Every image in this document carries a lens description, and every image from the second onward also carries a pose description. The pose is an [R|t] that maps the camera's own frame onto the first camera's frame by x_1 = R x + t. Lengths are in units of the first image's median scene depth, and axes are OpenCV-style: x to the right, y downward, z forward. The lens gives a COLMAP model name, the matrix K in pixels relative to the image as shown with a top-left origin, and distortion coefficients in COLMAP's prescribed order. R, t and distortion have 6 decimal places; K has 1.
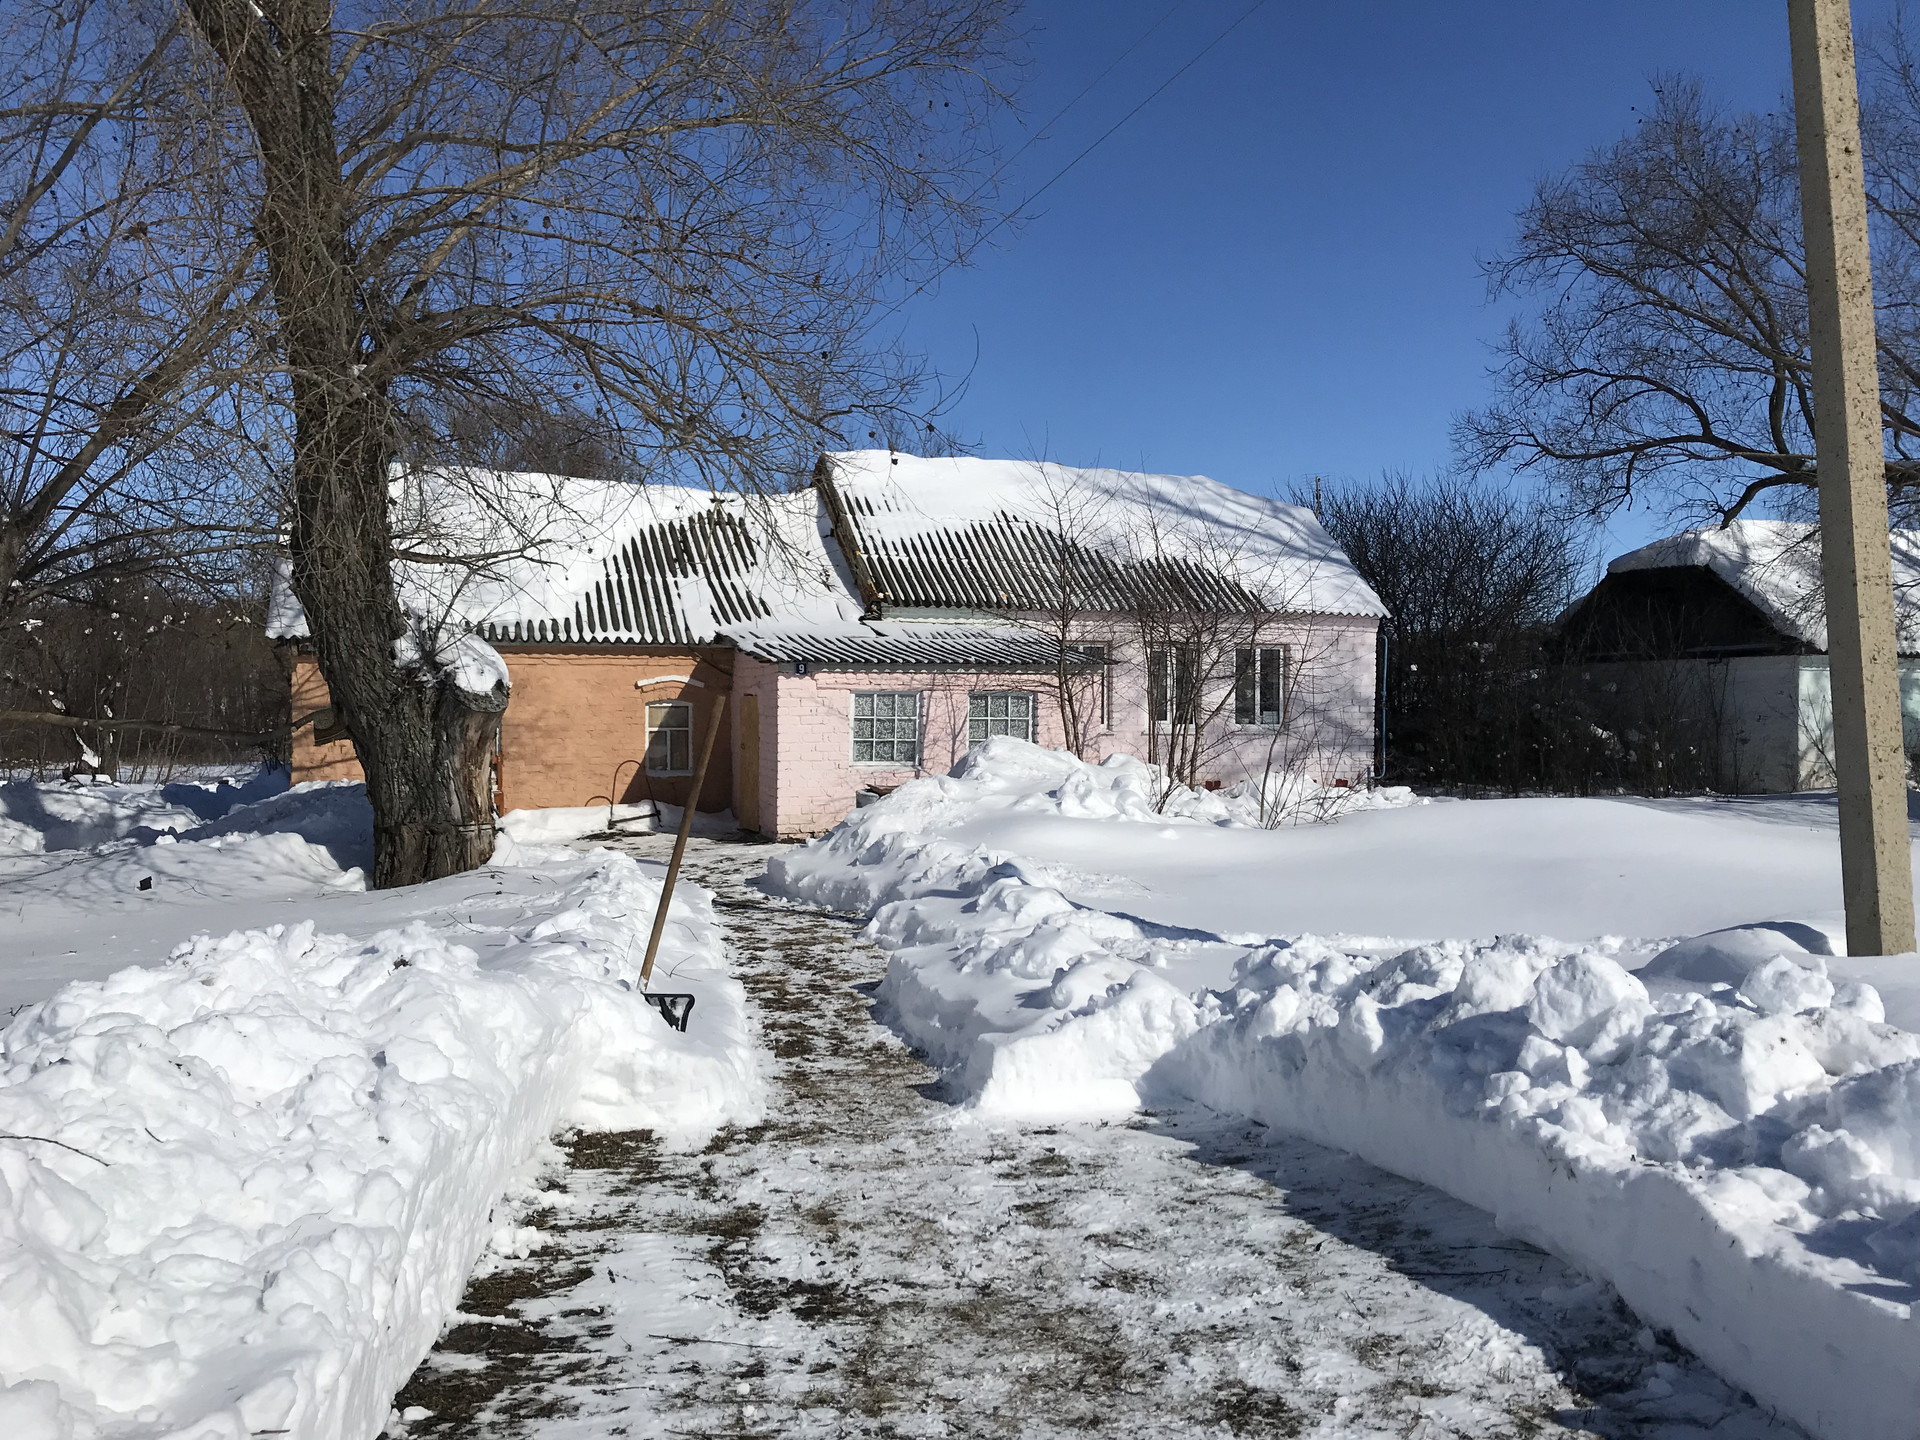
lens RADIAL K [[1548.2, 0, 950.8], [0, 1548.2, 714.4], [0, 0, 1]] dist [0.010447, 0.007055]
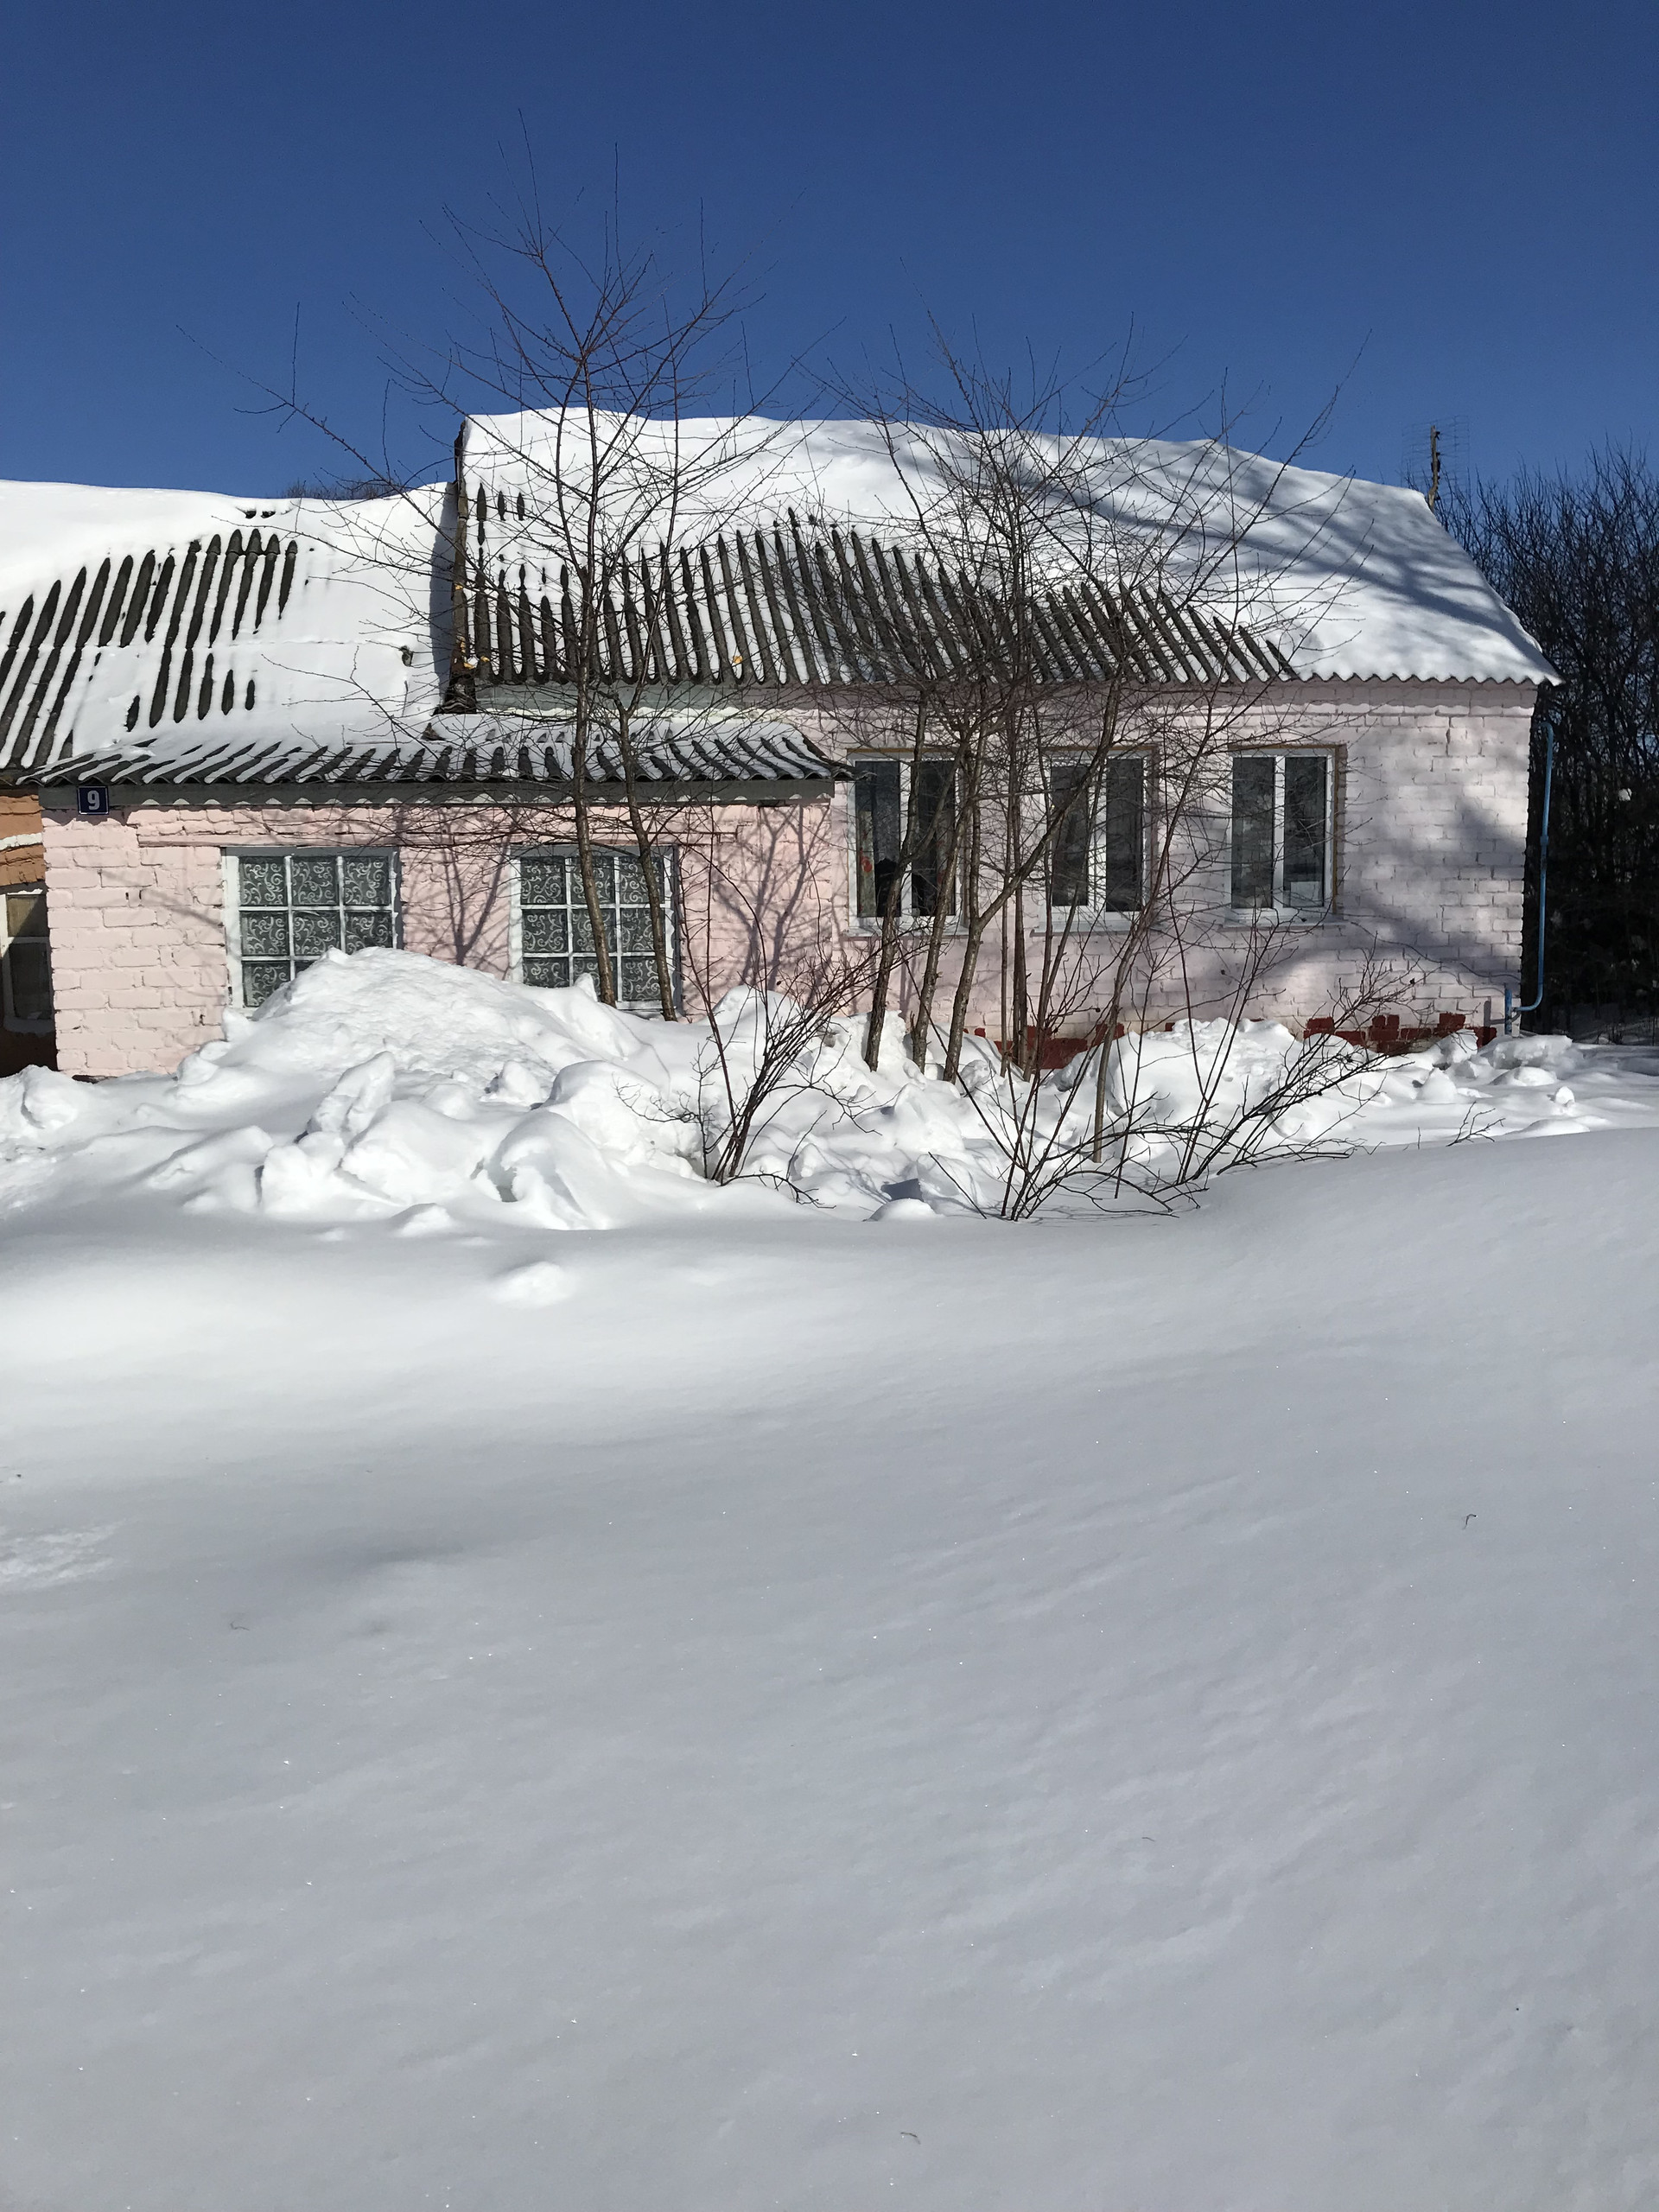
lens RADIAL K [[1783.7, 0, 831.7], [0, 1783.7, 1108.5], [0, 0, 1]] dist [0.010447, 0.007055]
pose [[0.987885, -0.002946, -0.155157, 0.148794], [0.020441, 0.993579, 0.111282, 0.004132], [0.153833, -0.113106, 0.981602, 0.405051]]
